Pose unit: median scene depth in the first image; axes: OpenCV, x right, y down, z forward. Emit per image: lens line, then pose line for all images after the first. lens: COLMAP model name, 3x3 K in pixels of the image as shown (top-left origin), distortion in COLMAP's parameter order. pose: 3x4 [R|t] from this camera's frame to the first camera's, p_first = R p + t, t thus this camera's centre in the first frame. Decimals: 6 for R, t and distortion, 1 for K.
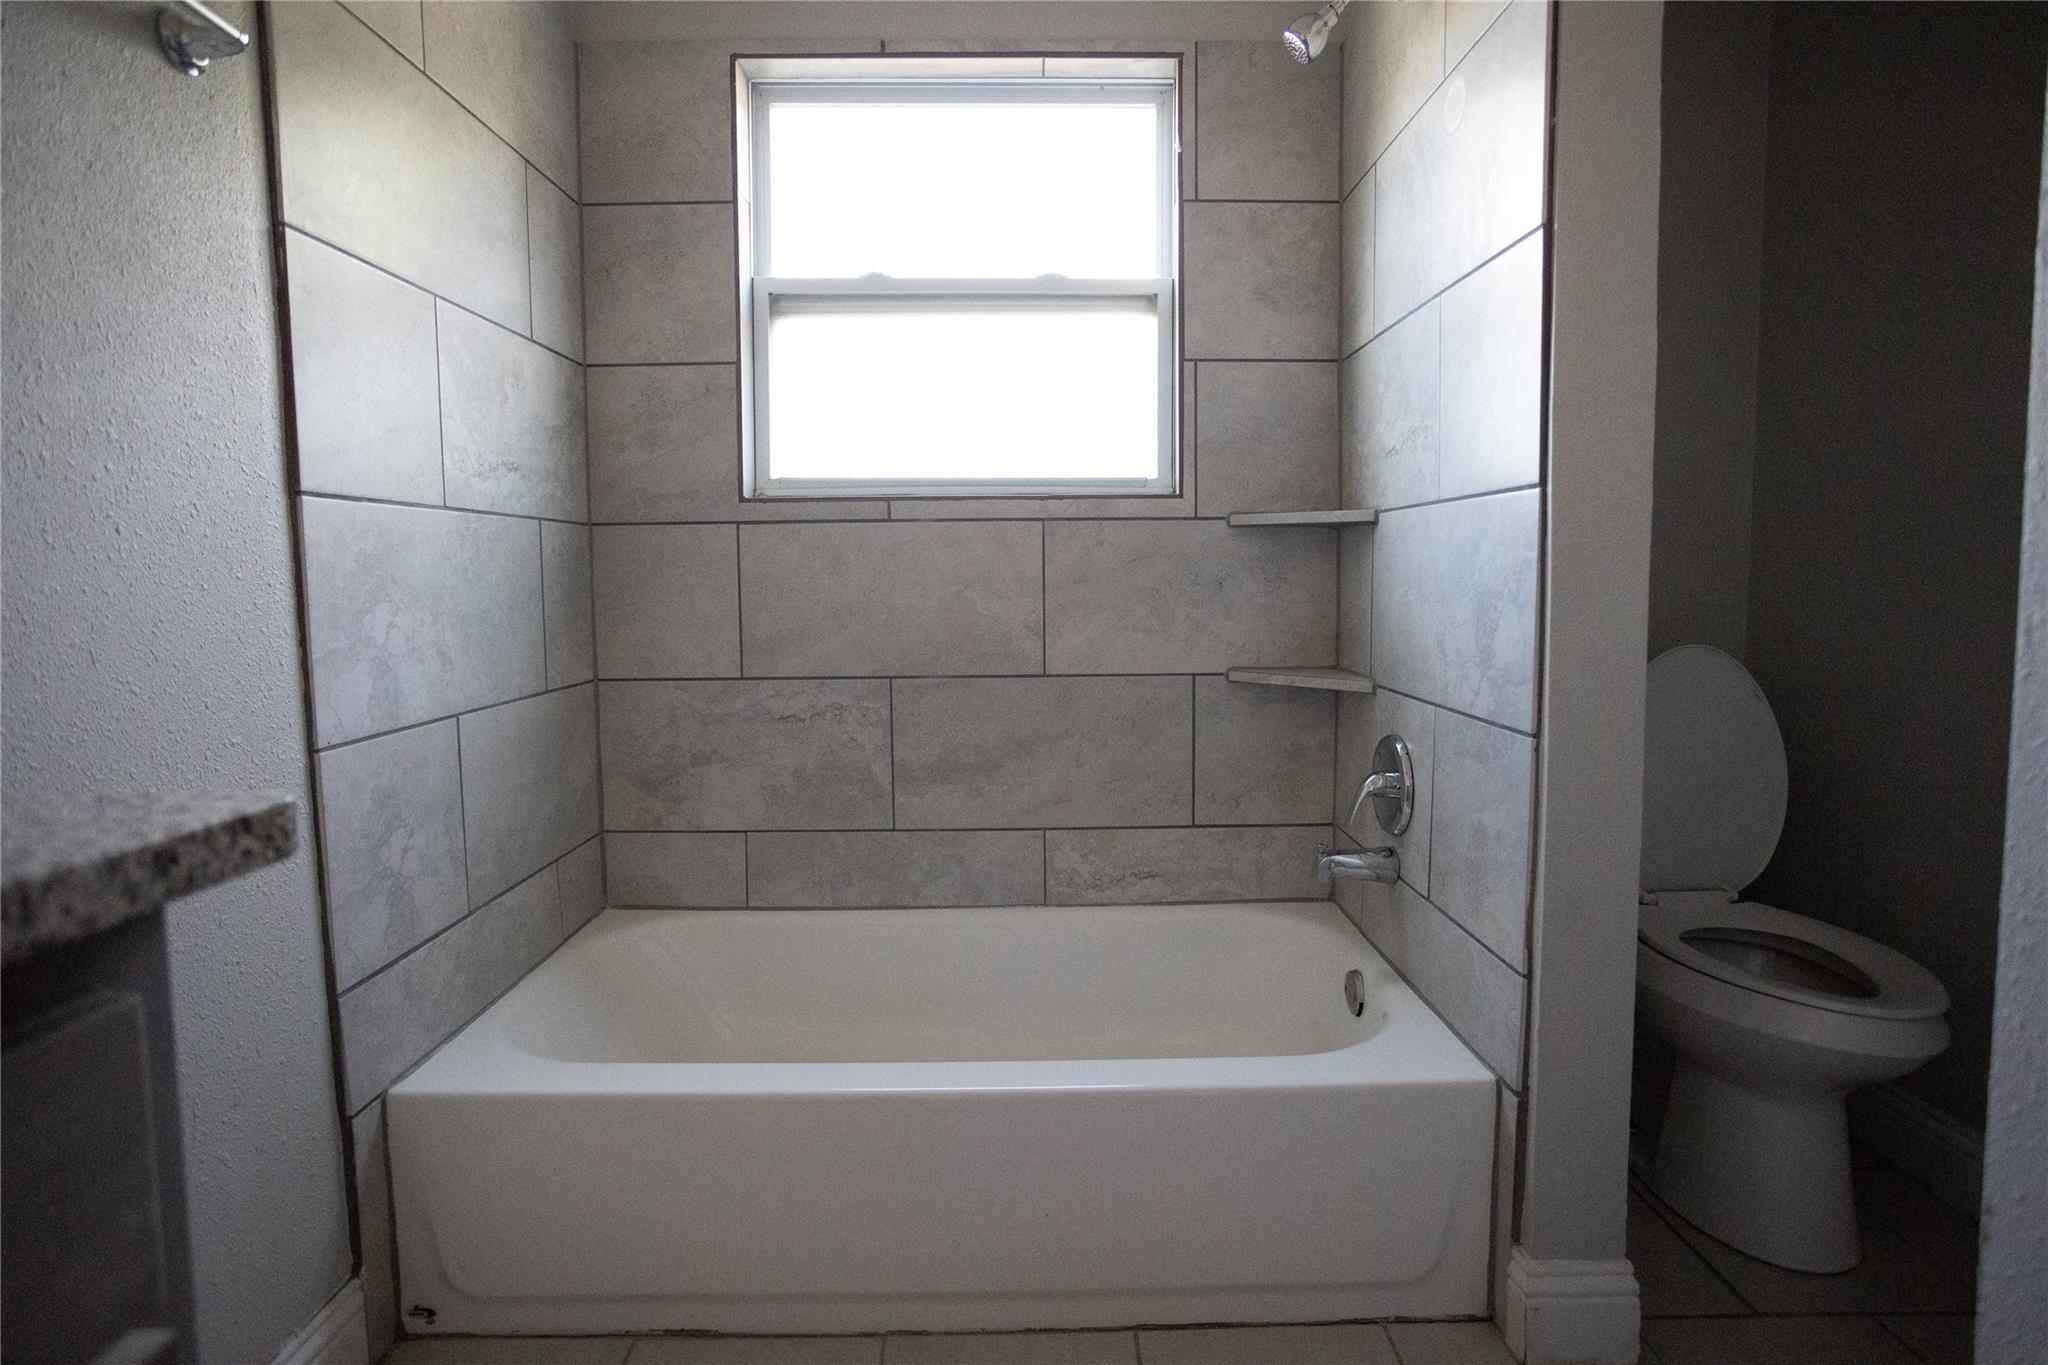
lens RADIAL K [[1004.5, 0, 1034.8], [0, 1004.5, 665.1], [0, 0, 1]] dist [-0.061502, 0.035142]
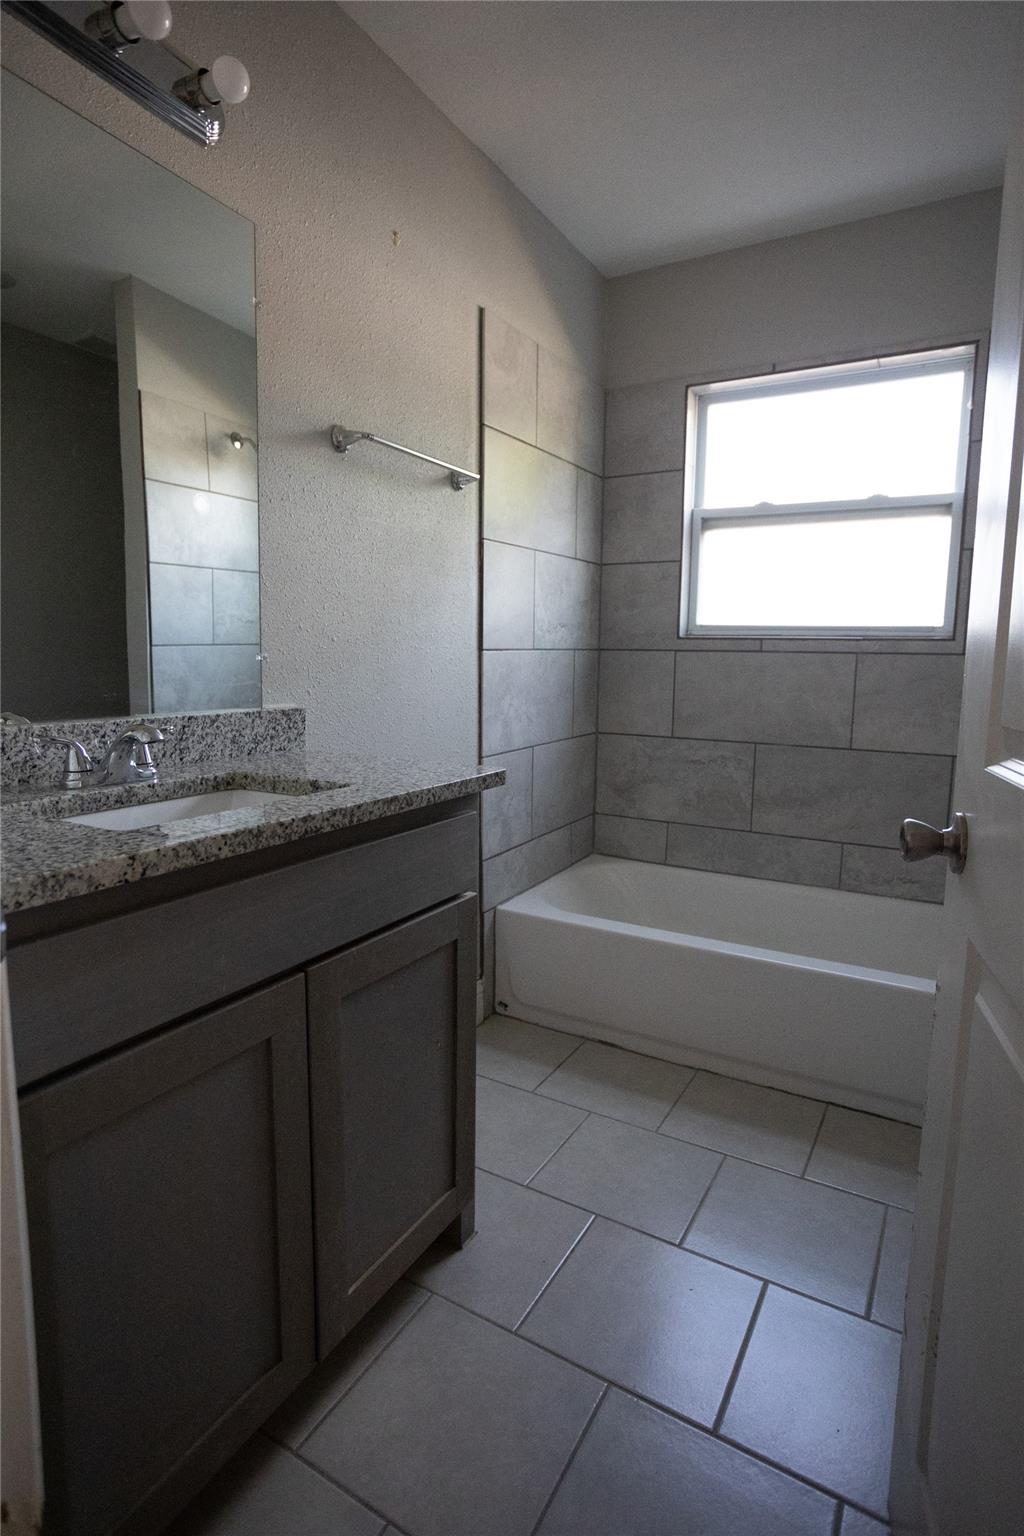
lens RADIAL K [[753.4, 0, 511.9], [0, 753.4, 761.2], [0, 0, 1]] dist [-0.061502, 0.035142]
pose [[0.855094, 0.086555, -0.511198, 0.160475], [-0.059502, 0.995835, 0.069083, -0.020952], [0.515048, -0.028655, 0.856682, -0.318318]]
